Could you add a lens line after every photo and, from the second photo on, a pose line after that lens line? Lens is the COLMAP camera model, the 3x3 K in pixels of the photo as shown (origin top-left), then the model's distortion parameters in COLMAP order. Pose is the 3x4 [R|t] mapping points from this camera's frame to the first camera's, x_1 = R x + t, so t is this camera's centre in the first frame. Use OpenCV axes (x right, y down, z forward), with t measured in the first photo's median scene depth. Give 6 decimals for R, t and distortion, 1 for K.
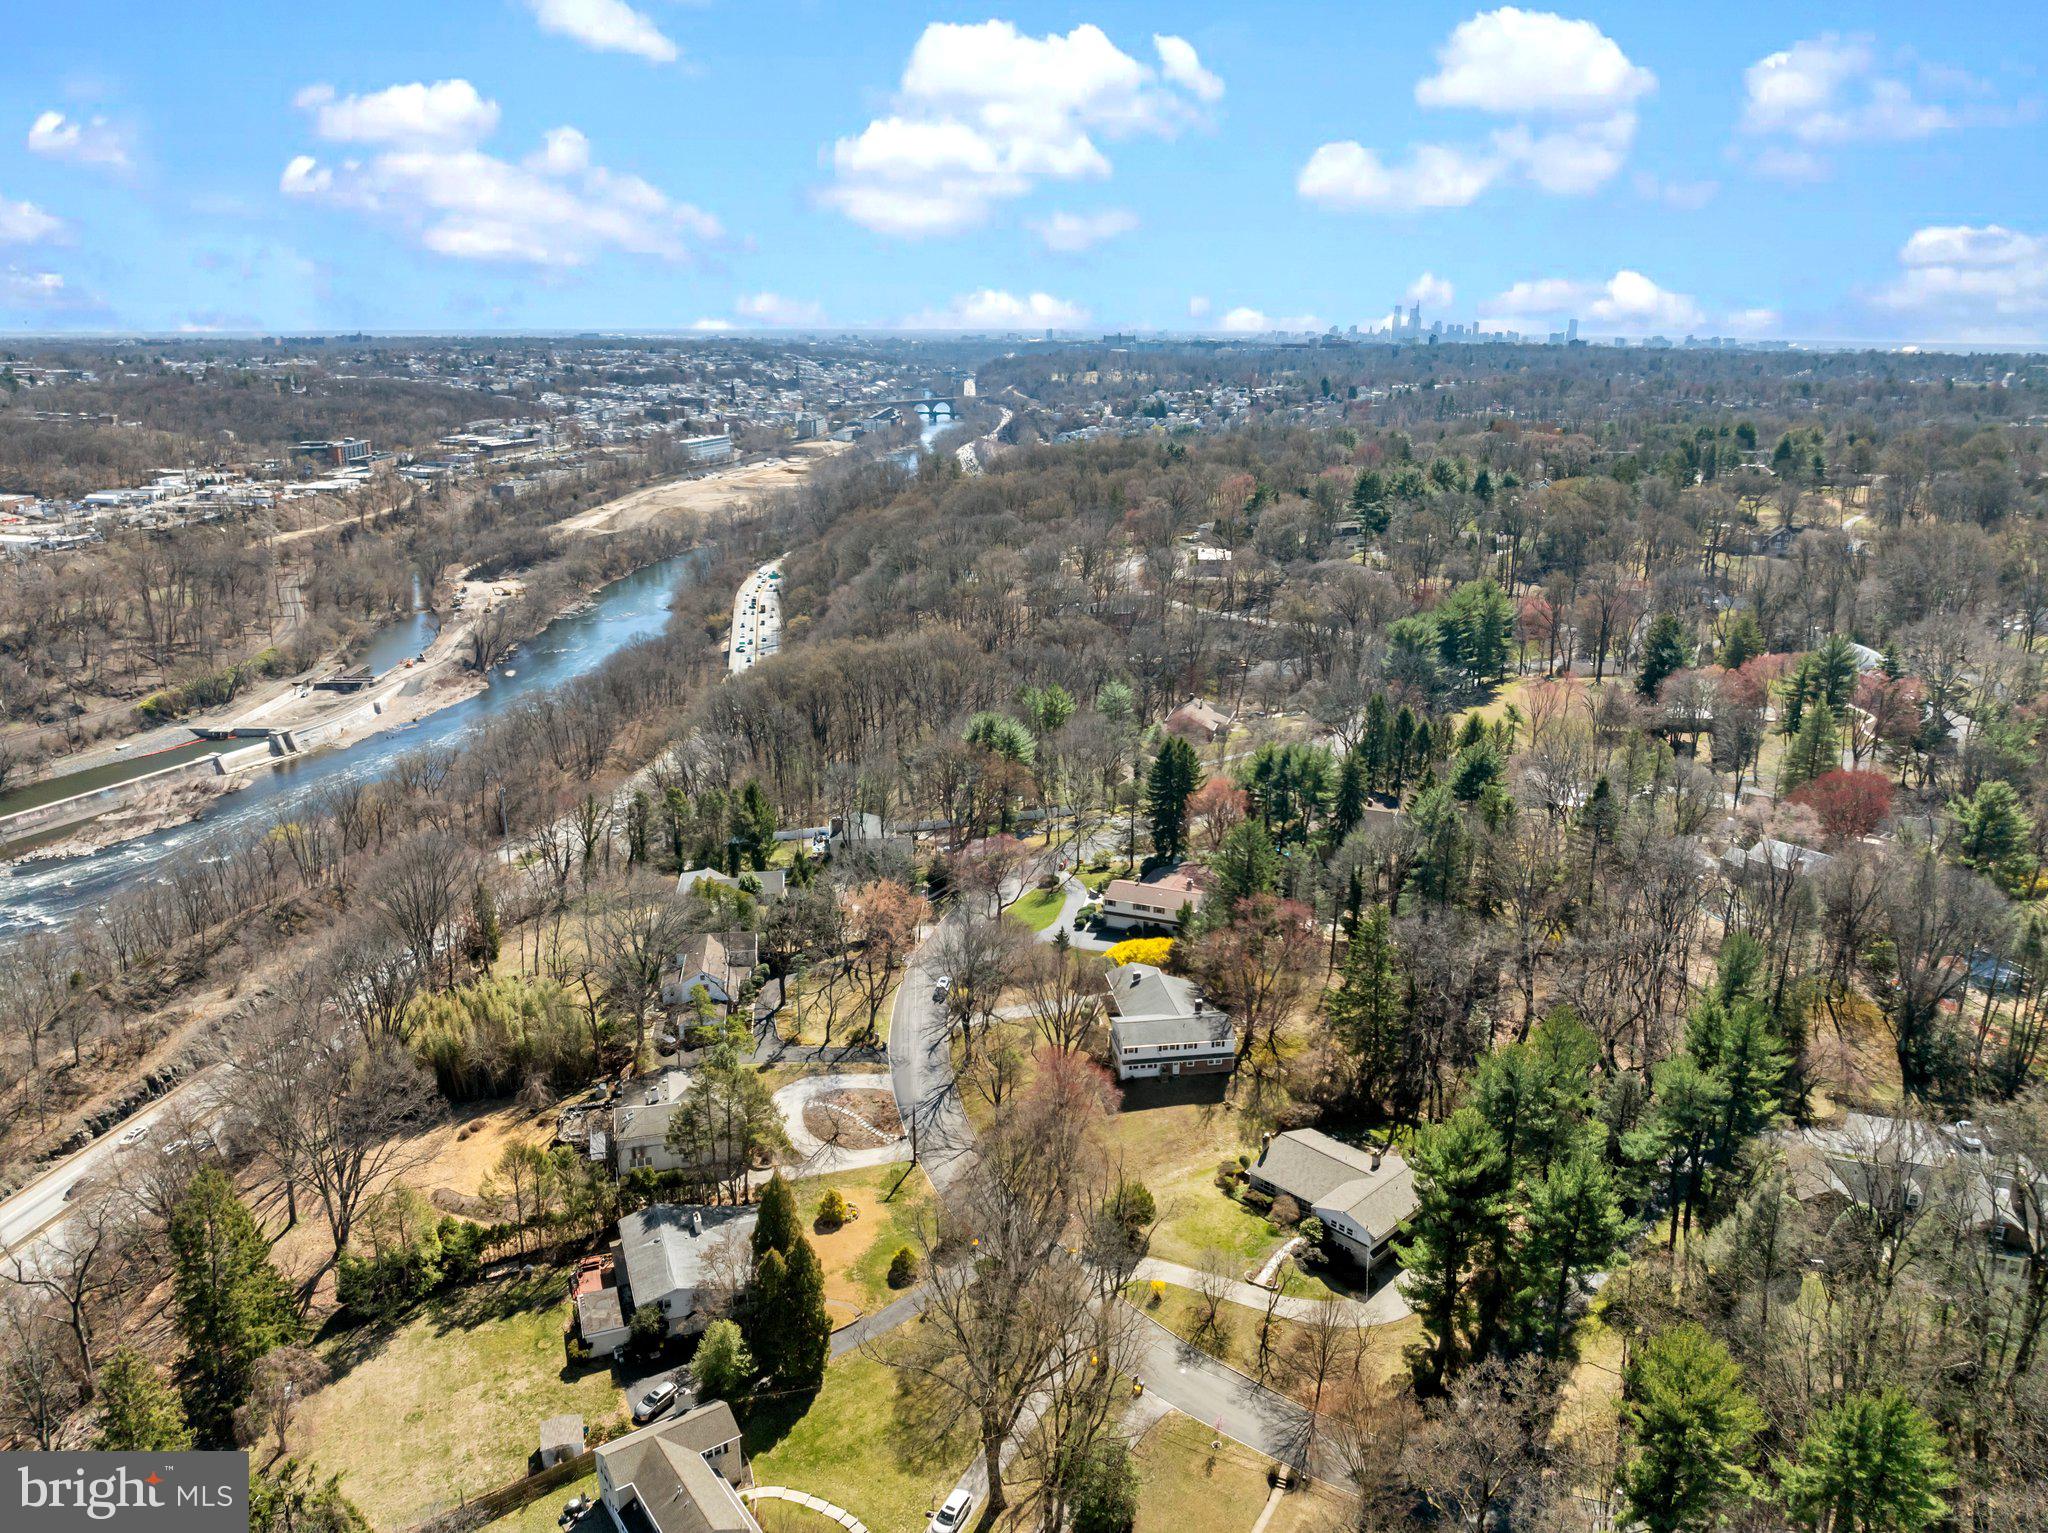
lens RADIAL K [[1472.7, 0, 1024.0], [0, 1472.7, 766.5], [0, 0, 1]] dist [-0.024889, -0.024476]
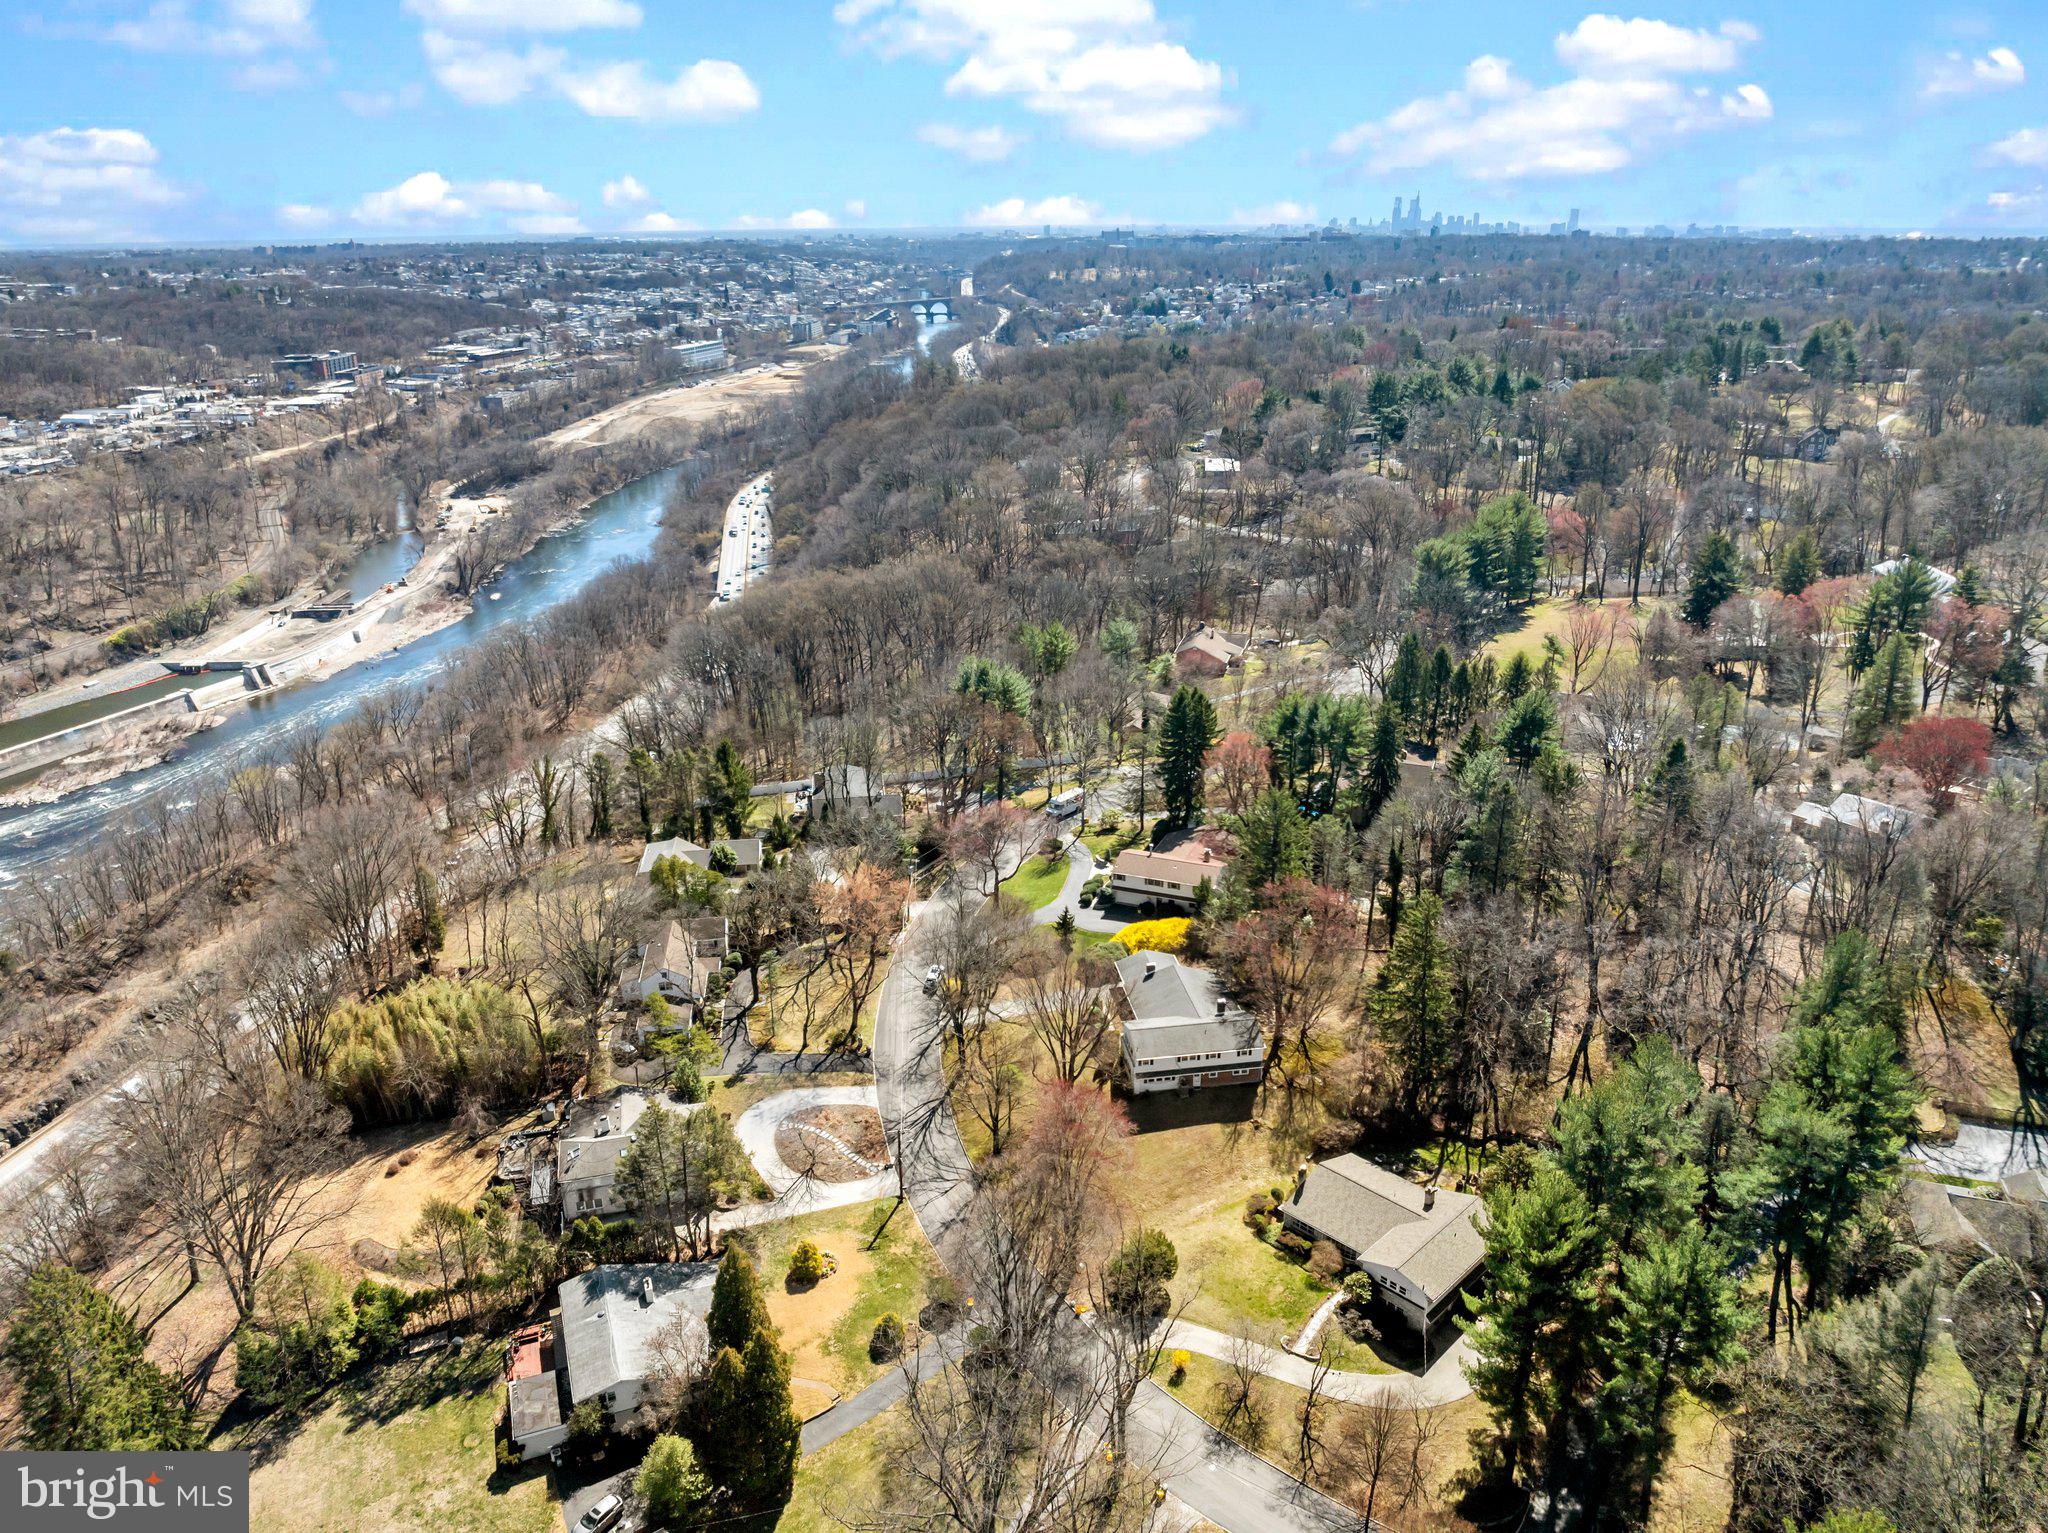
lens RADIAL K [[1450.1, 0, 1024.0], [0, 1450.1, 766.5], [0, 0, 1]] dist [-0.039308, 0.004267]
pose [[0.999904, -0.013497, -0.003256, 0.003433], [0.013691, 0.997502, 0.069293, -0.031038], [0.002313, -0.069331, 0.997591, 0.102291]]
